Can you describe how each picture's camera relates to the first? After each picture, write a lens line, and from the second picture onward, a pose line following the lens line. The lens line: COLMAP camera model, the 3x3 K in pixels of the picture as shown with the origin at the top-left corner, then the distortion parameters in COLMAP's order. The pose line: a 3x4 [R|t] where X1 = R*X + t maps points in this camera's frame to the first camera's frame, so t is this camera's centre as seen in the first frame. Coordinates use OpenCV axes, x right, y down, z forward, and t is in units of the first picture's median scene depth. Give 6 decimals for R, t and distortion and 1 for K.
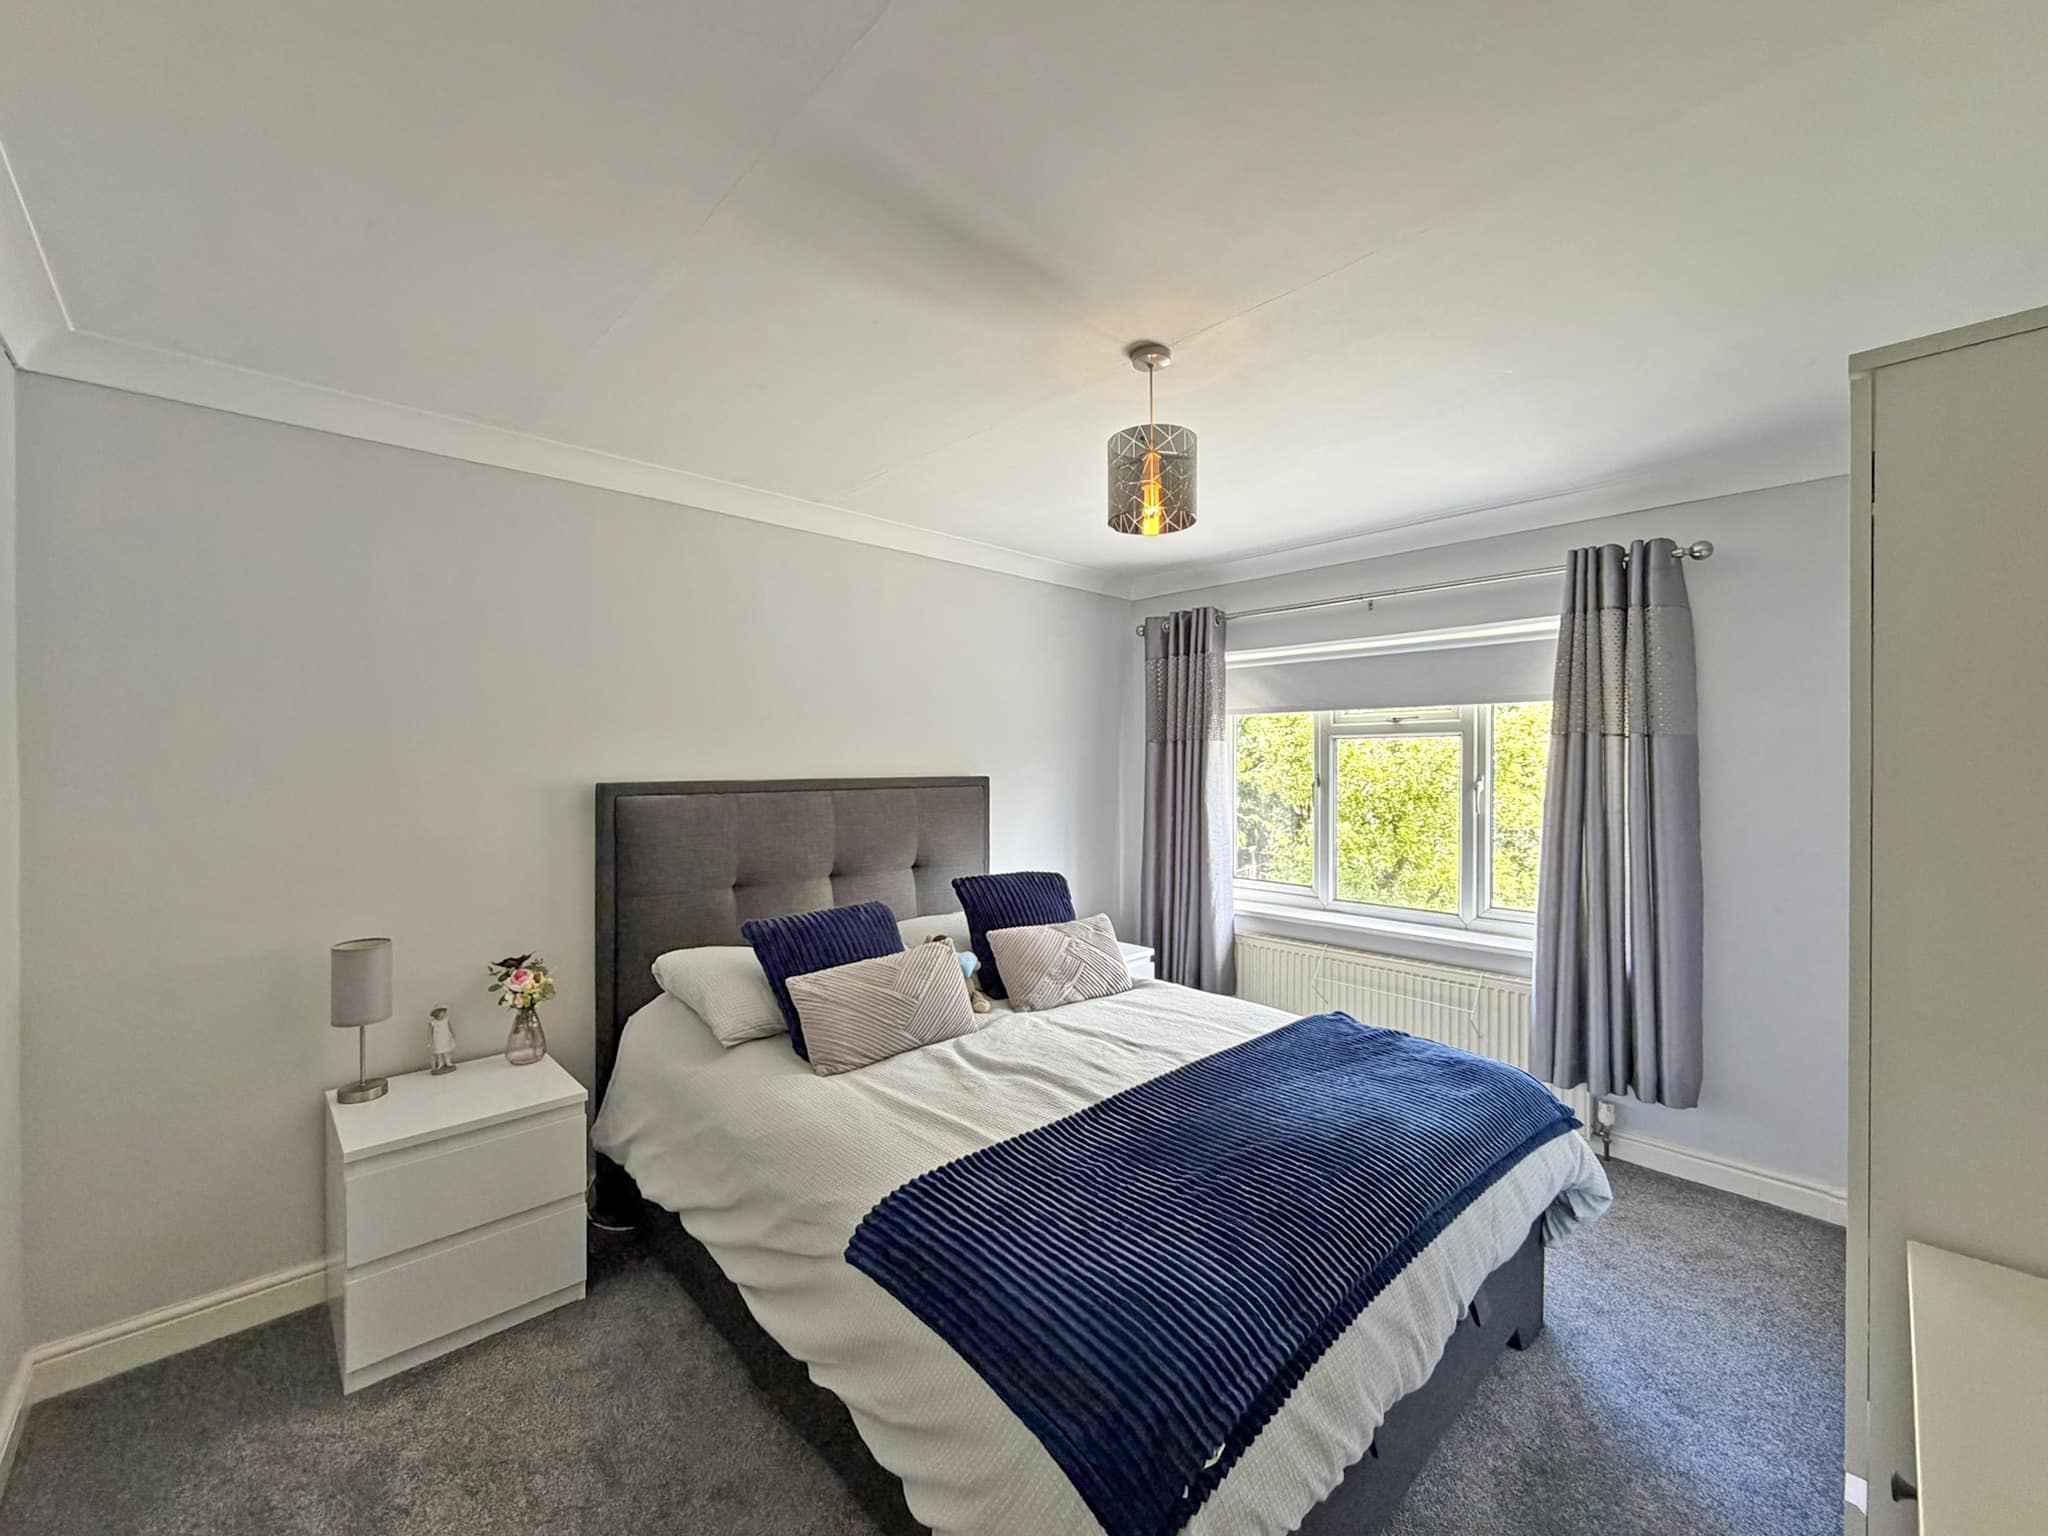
lens RADIAL K [[817.2, 0, 1041.0], [0, 817.2, 760.7], [0, 0, 1]] dist [-0.006707, 0.000556]
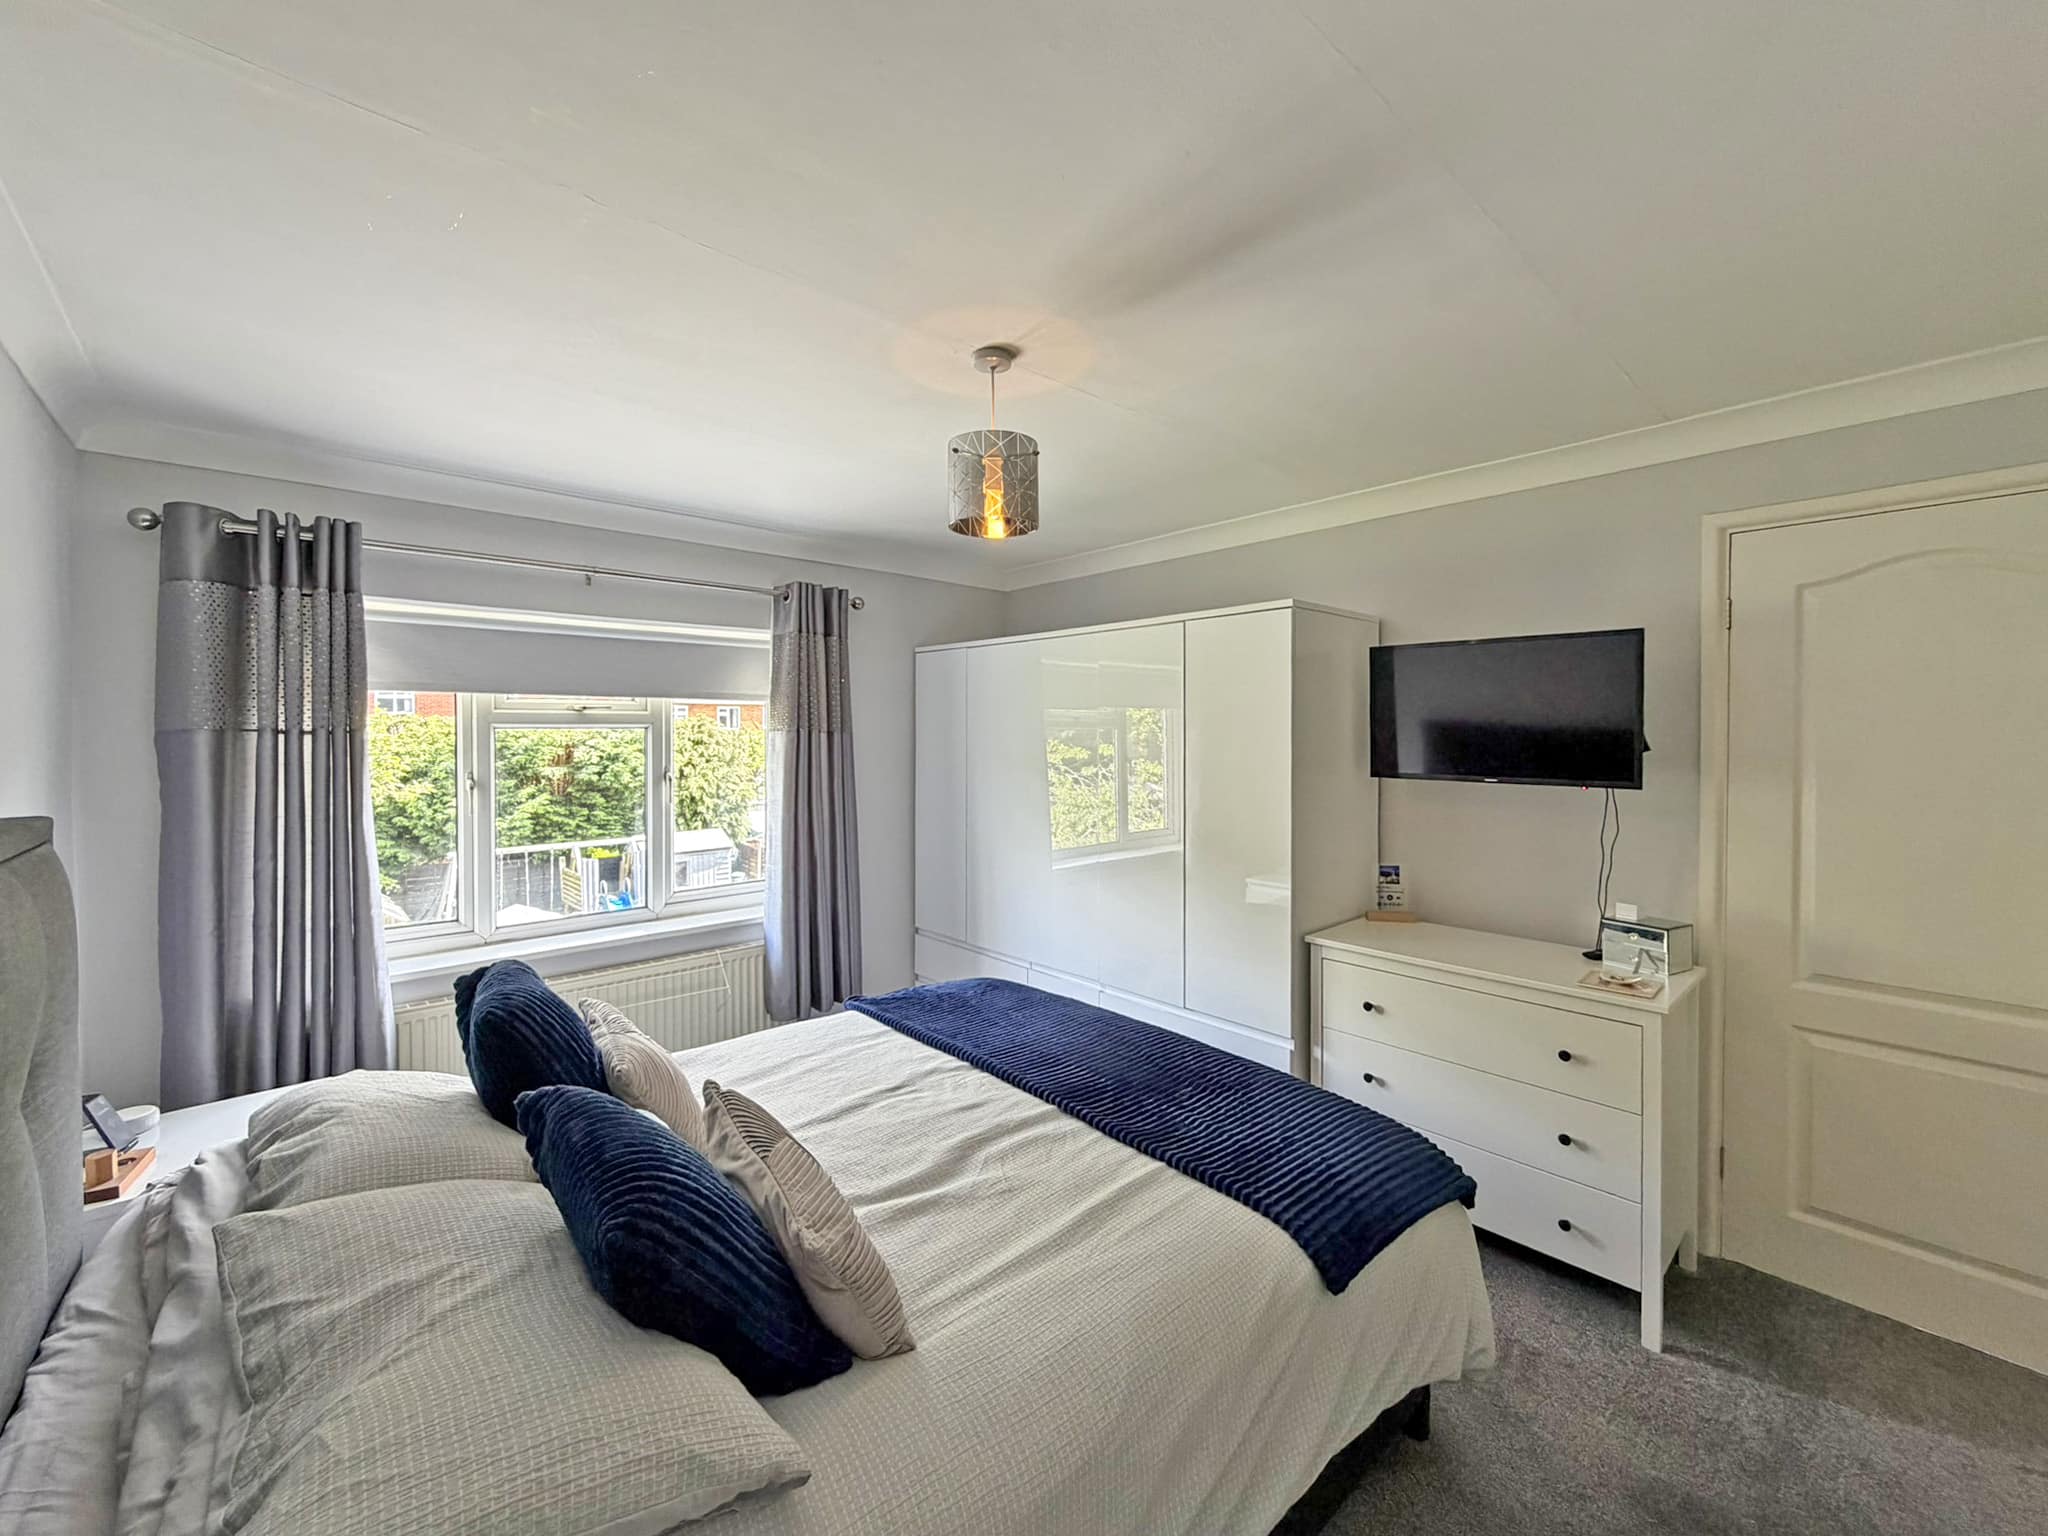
lens RADIAL K [[817.2, 0, 1011.3], [0, 817.2, 738.2], [0, 0, 1]] dist [-0.006707, 0.000556]
pose [[0.054856, -0.004079, 0.998486, -0.722747], [0.002076, 0.999990, 0.003971, -0.032929], [-0.998492, 0.001855, 0.054863, 0.785818]]
